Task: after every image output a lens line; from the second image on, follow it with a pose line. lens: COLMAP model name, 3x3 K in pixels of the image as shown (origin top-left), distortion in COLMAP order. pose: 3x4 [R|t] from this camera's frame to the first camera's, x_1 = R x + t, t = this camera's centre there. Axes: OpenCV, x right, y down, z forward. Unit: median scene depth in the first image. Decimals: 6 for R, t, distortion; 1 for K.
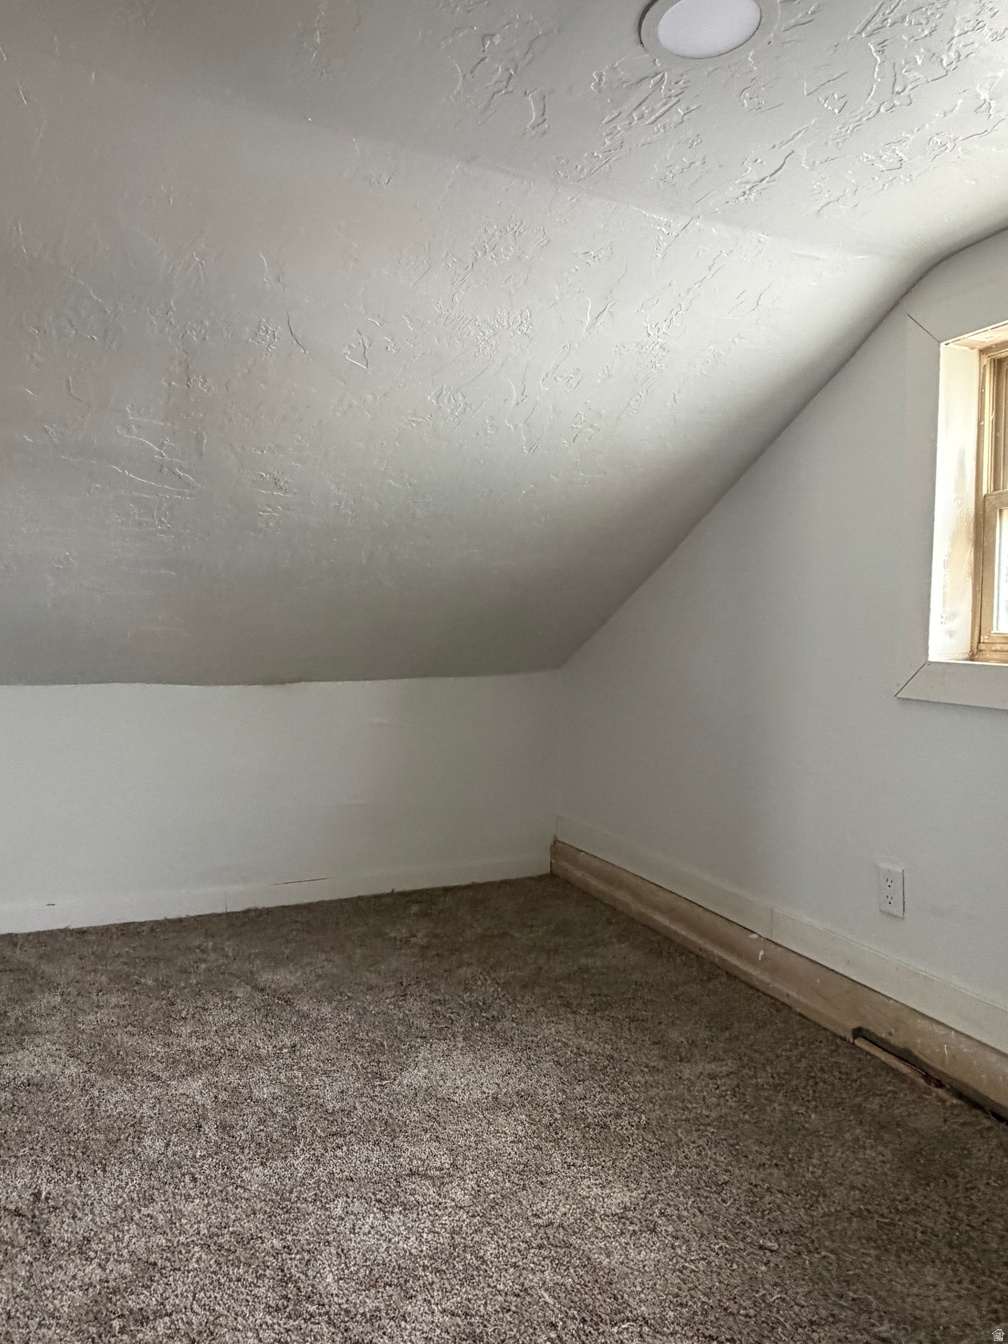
lens RADIAL K [[874.8, 0, 503.4], [0, 874.8, 662.8], [0, 0, 1]] dist [-0.005758, 0.003214]
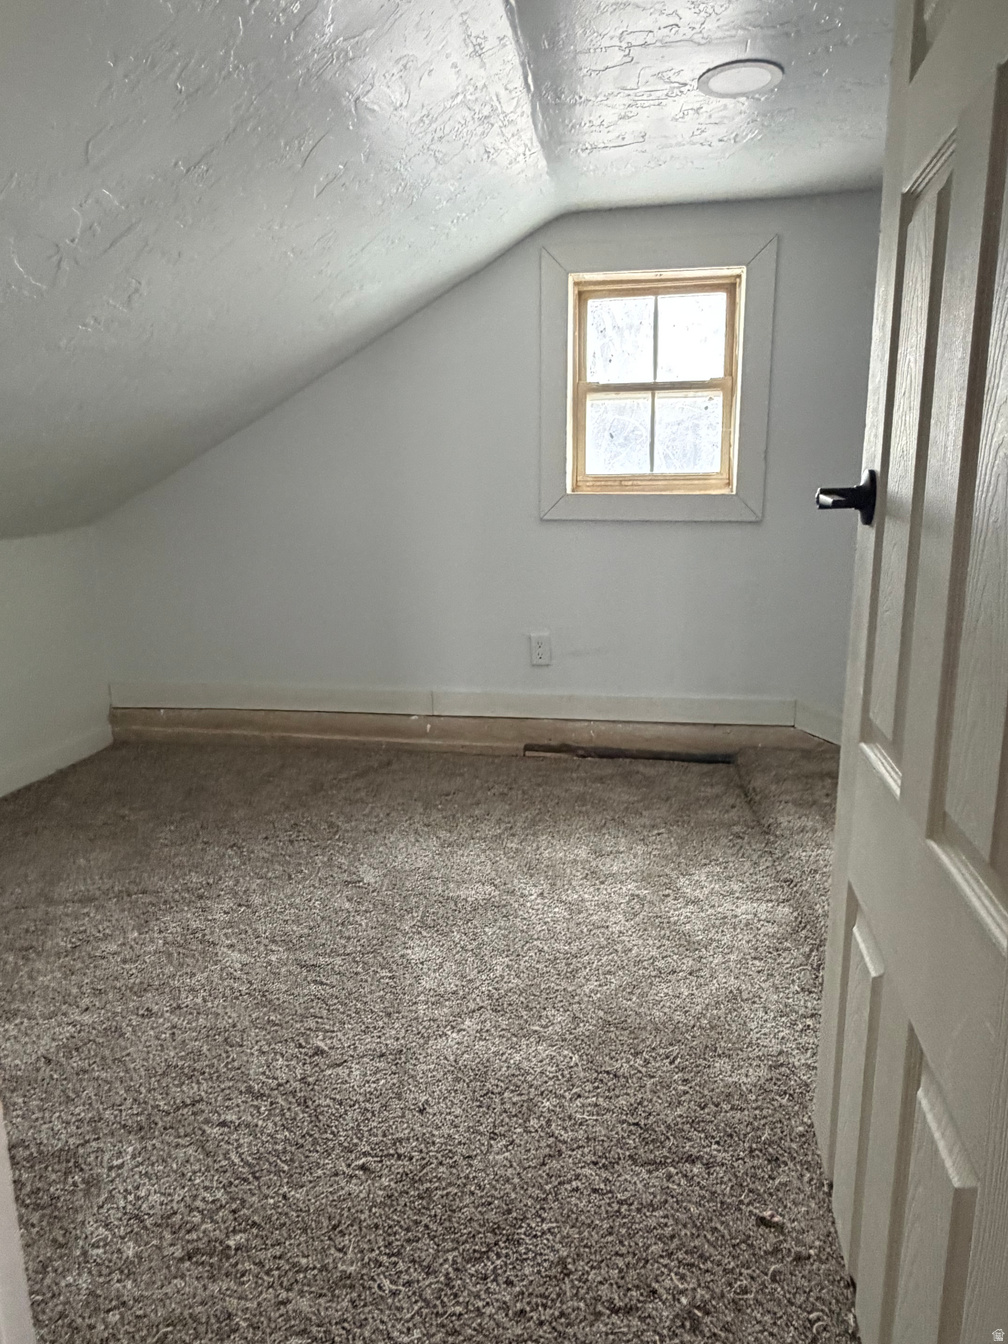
lens RADIAL K [[874.8, 0, 506.7], [0, 874.8, 679.1], [0, 0, 1]] dist [-0.005758, 0.003214]
pose [[0.538724, -0.190353, 0.820696, -0.779435], [0.046651, 0.979386, 0.196538, 0.010383], [-0.841190, -0.067594, 0.536499, 0.219851]]
